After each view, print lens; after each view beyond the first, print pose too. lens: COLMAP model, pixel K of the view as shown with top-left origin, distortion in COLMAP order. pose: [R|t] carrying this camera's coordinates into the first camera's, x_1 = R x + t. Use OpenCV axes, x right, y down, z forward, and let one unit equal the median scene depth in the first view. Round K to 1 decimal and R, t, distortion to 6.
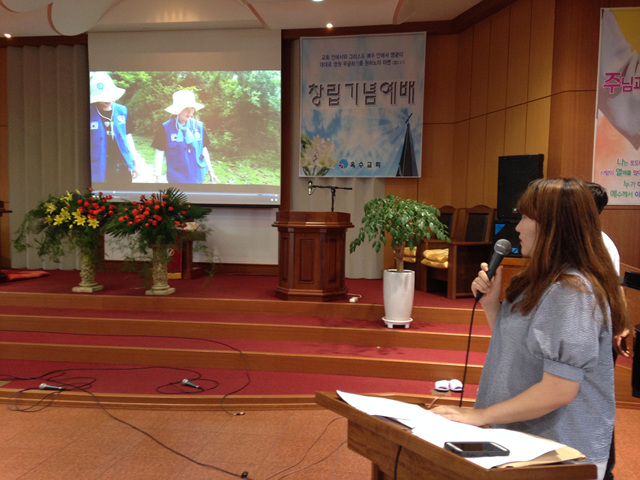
lens RADIAL K [[574.3, 0, 325.6], [0, 574.3, 241.2], [0, 0, 1]] dist [0.182294, -0.226156]
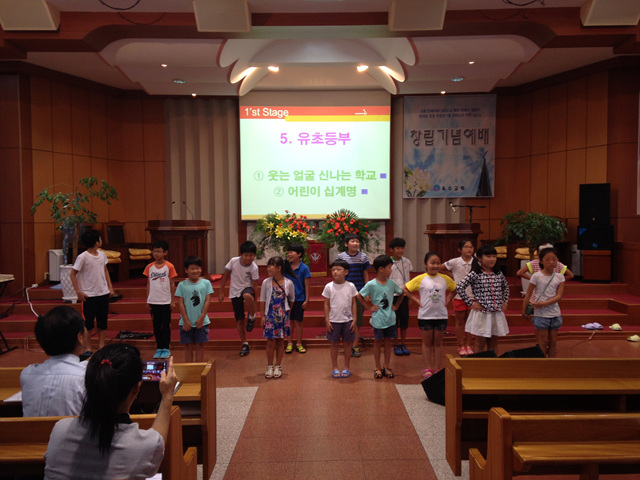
lens RADIAL K [[574.3, 0, 320.1], [0, 574.3, 245.4], [0, 0, 1]] dist [0.182294, -0.226156]
pose [[0.984972, -0.027705, 0.170476, -0.483664], [0.029982, 0.999492, -0.010794, 0.008089], [-0.170091, 0.015743, 0.985303, -0.302766]]
